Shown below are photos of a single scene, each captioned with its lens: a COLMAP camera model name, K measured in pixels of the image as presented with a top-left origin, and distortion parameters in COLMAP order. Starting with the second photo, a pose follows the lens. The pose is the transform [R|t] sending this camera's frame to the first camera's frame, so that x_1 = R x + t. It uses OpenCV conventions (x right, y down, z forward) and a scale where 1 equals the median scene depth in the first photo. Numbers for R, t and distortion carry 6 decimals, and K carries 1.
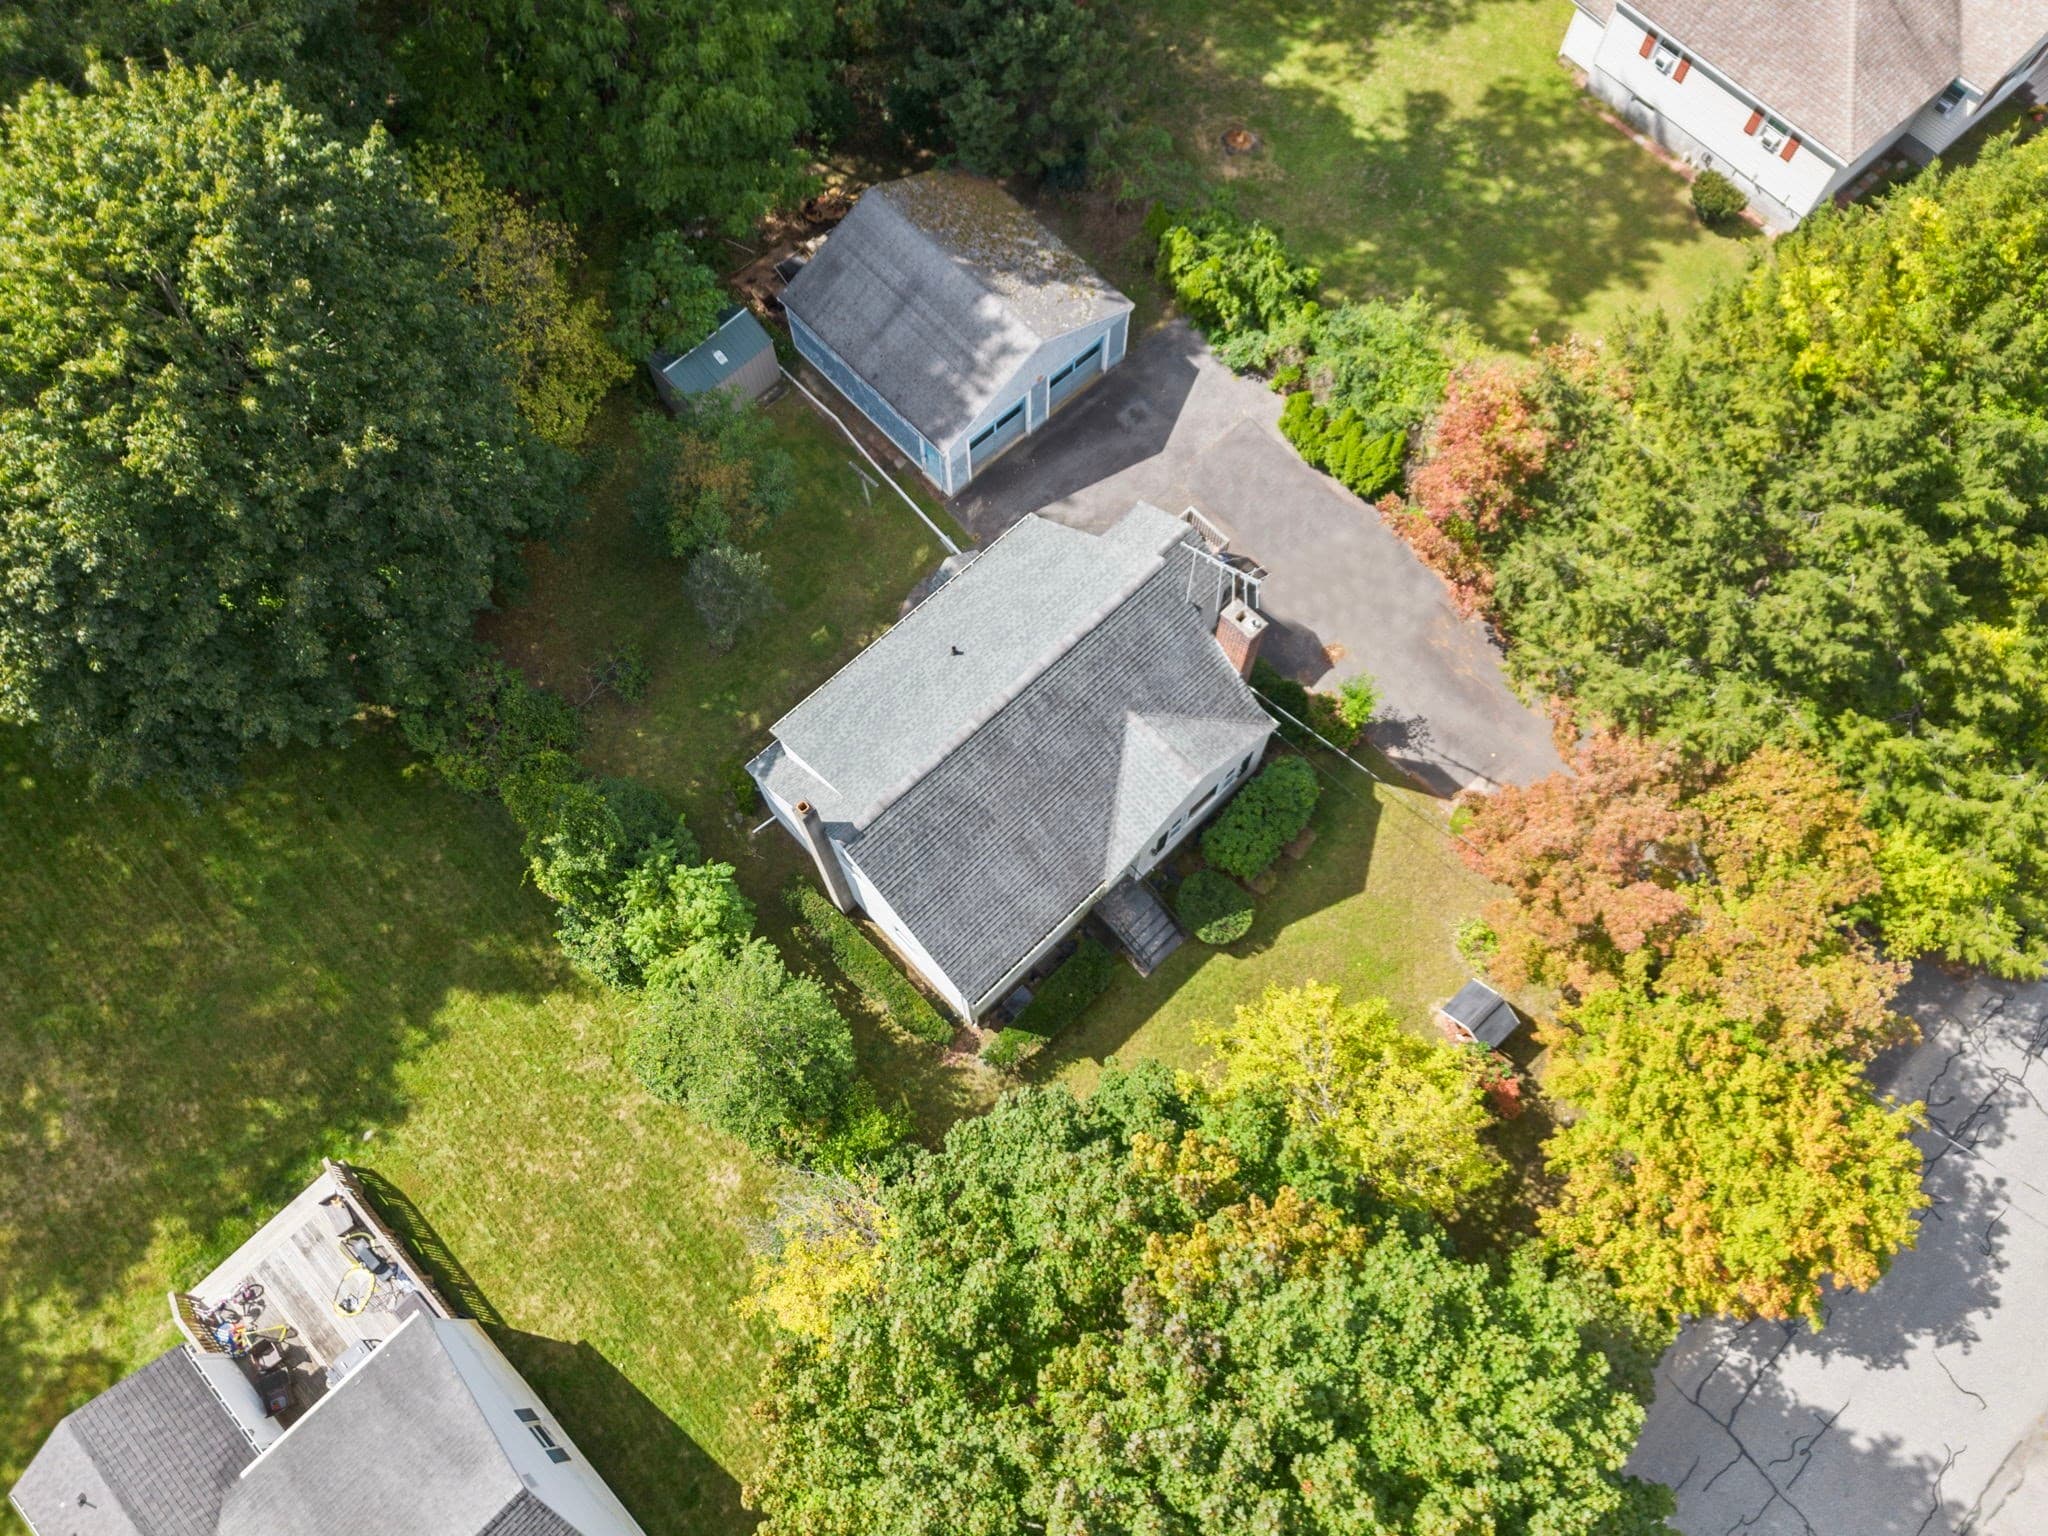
lens RADIAL K [[1424.5, 0, 1024.0], [0, 1424.5, 768.0], [0, 0, 1]] dist [0.067687, -0.067759]
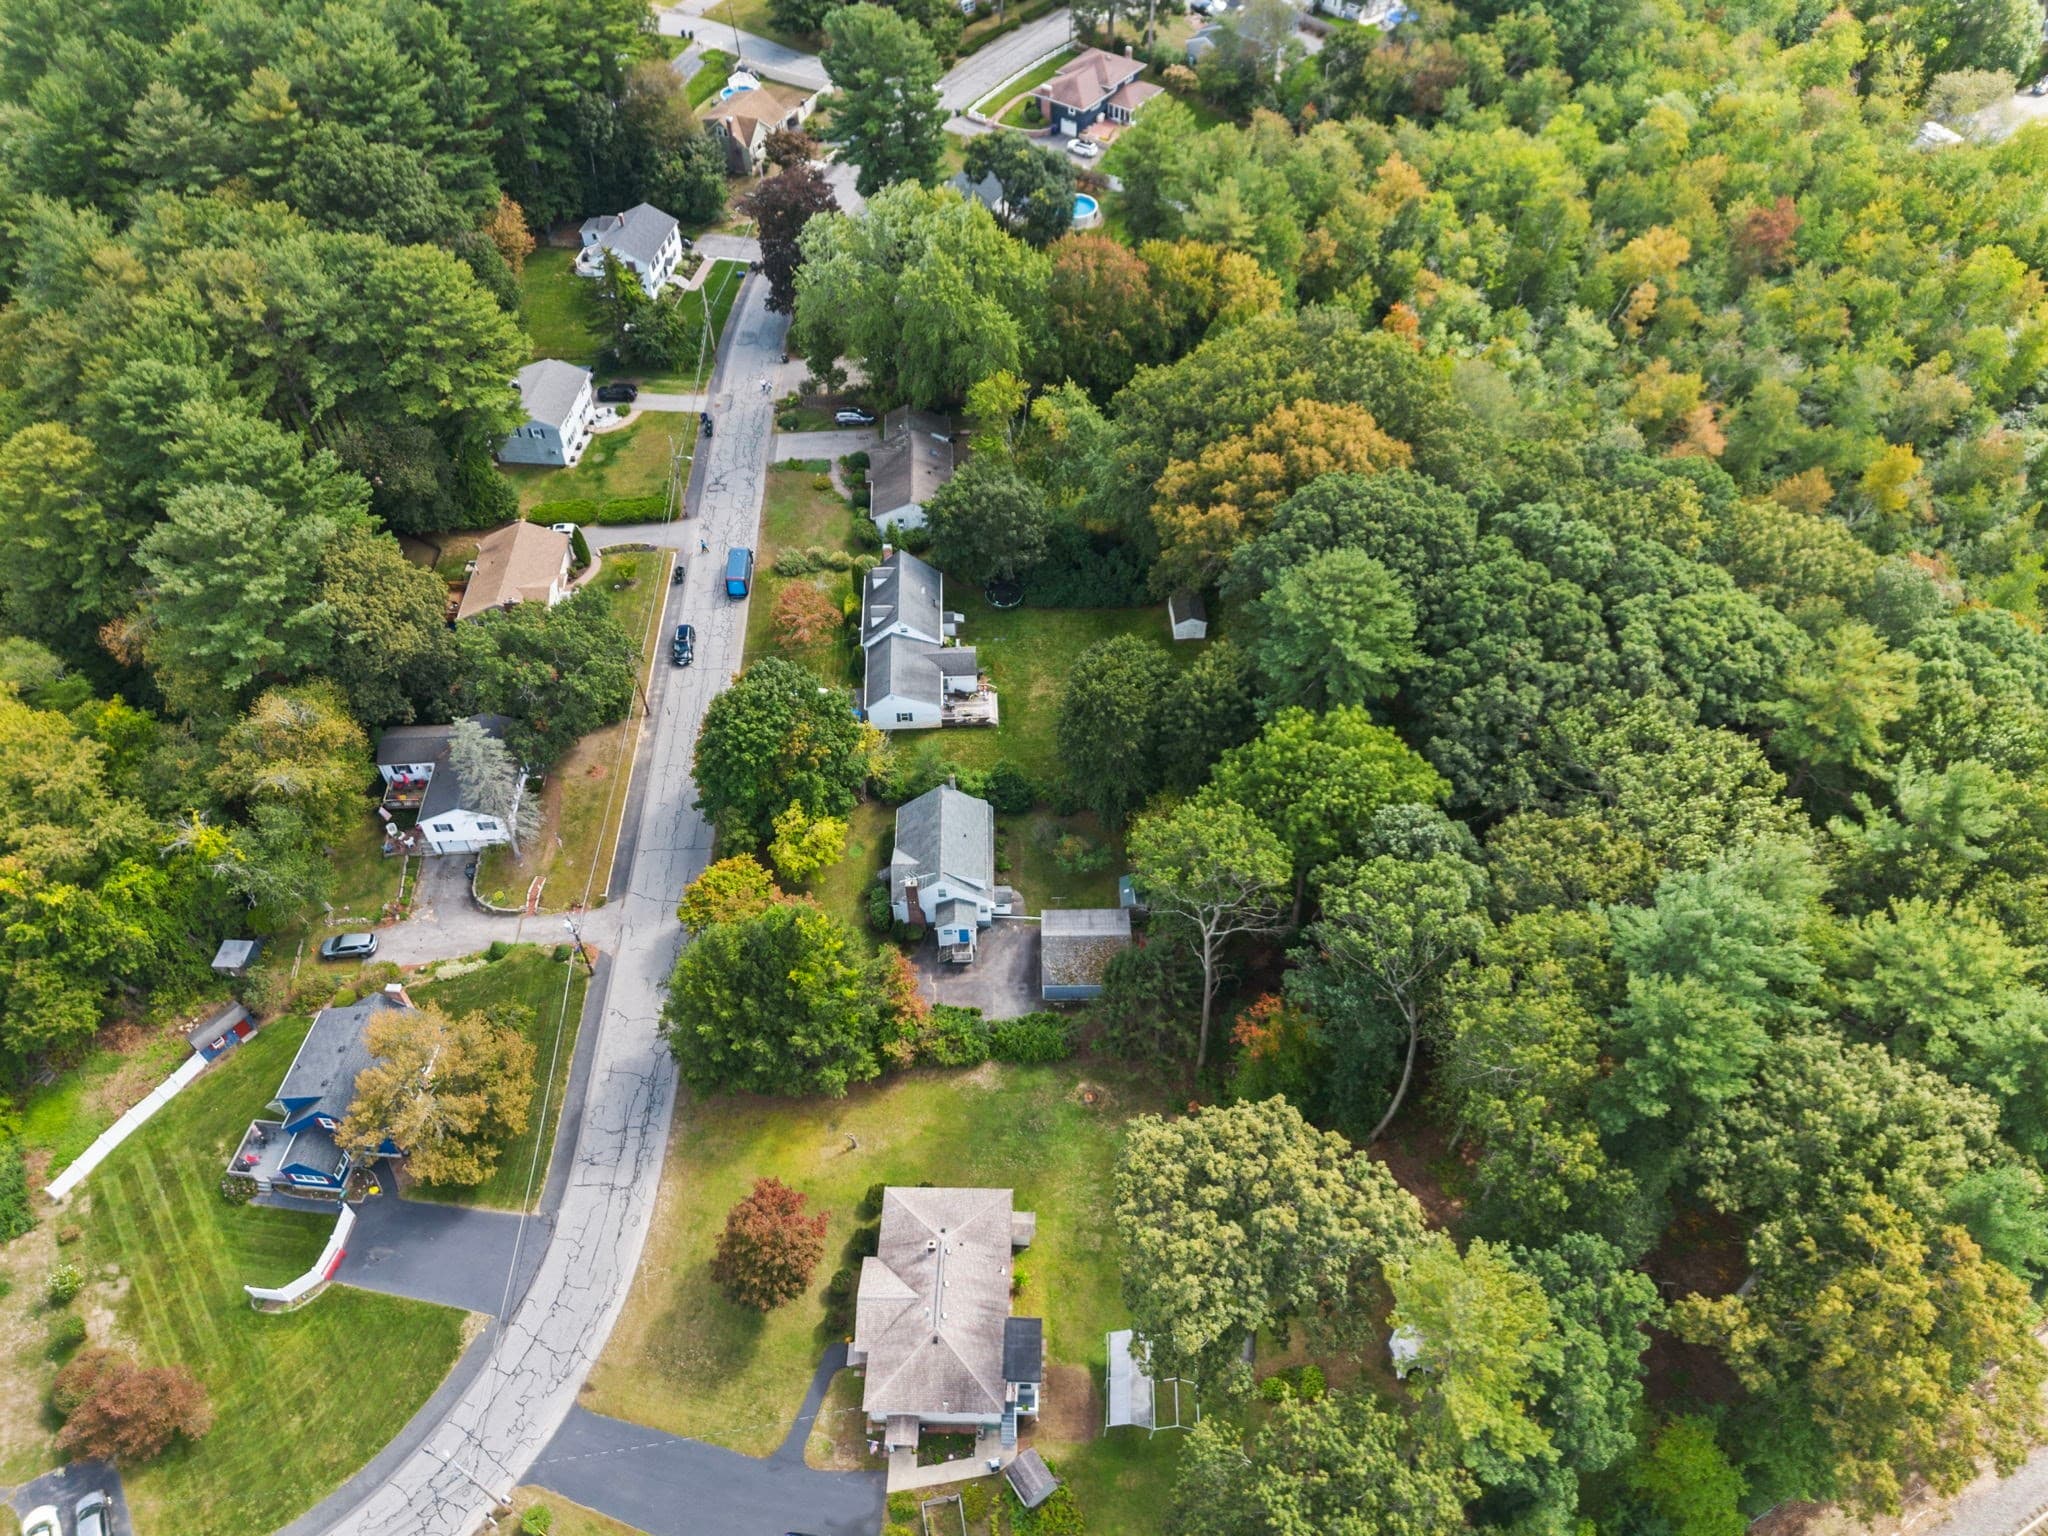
lens RADIAL K [[1443.9, 0, 1024.0], [0, 1443.9, 768.0], [0, 0, 1]] dist [0.001137, -0.070450]
pose [[-0.666714, 0.558982, -0.492982, 1.479672], [-0.687094, -0.204689, 0.697140, -2.545664], [0.288781, 0.803518, 0.520543, -0.910863]]
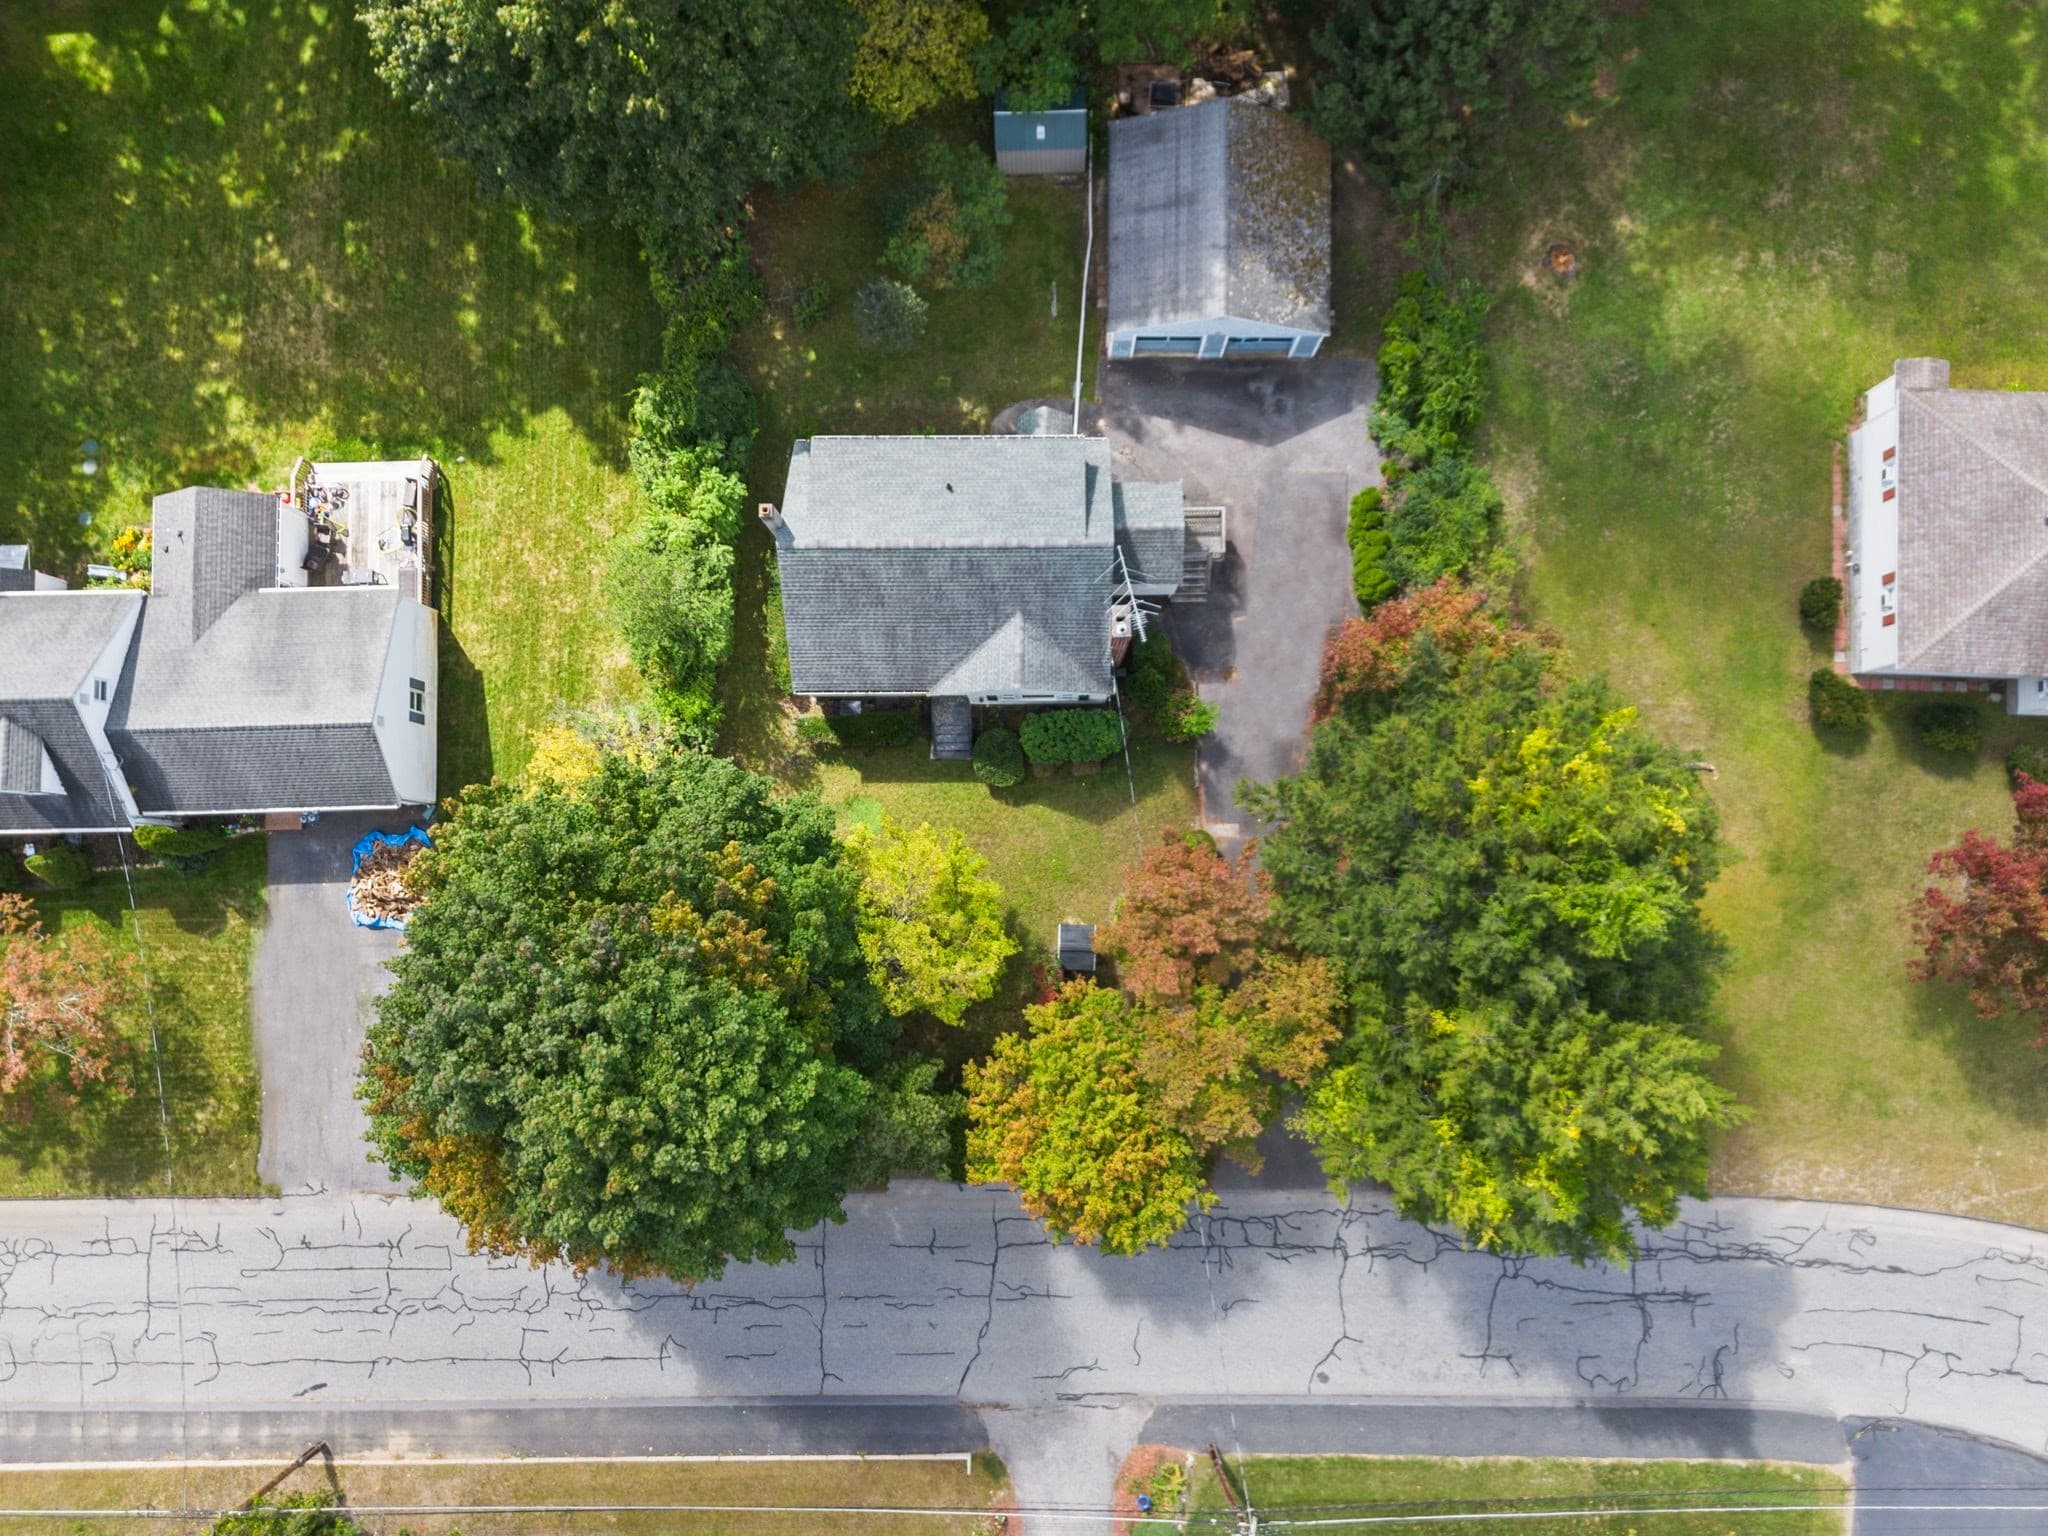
lens RADIAL K [[1435.0, 0, 1044.8], [0, 1435.0, 751.4], [0, 0, 1]] dist [0.012925, 0.001626]
pose [[0.726463, 0.685398, -0.049807, 0.239037], [-0.640044, 0.701215, 0.314072, -0.370270], [0.250190, -0.196283, 0.948092, -0.262449]]
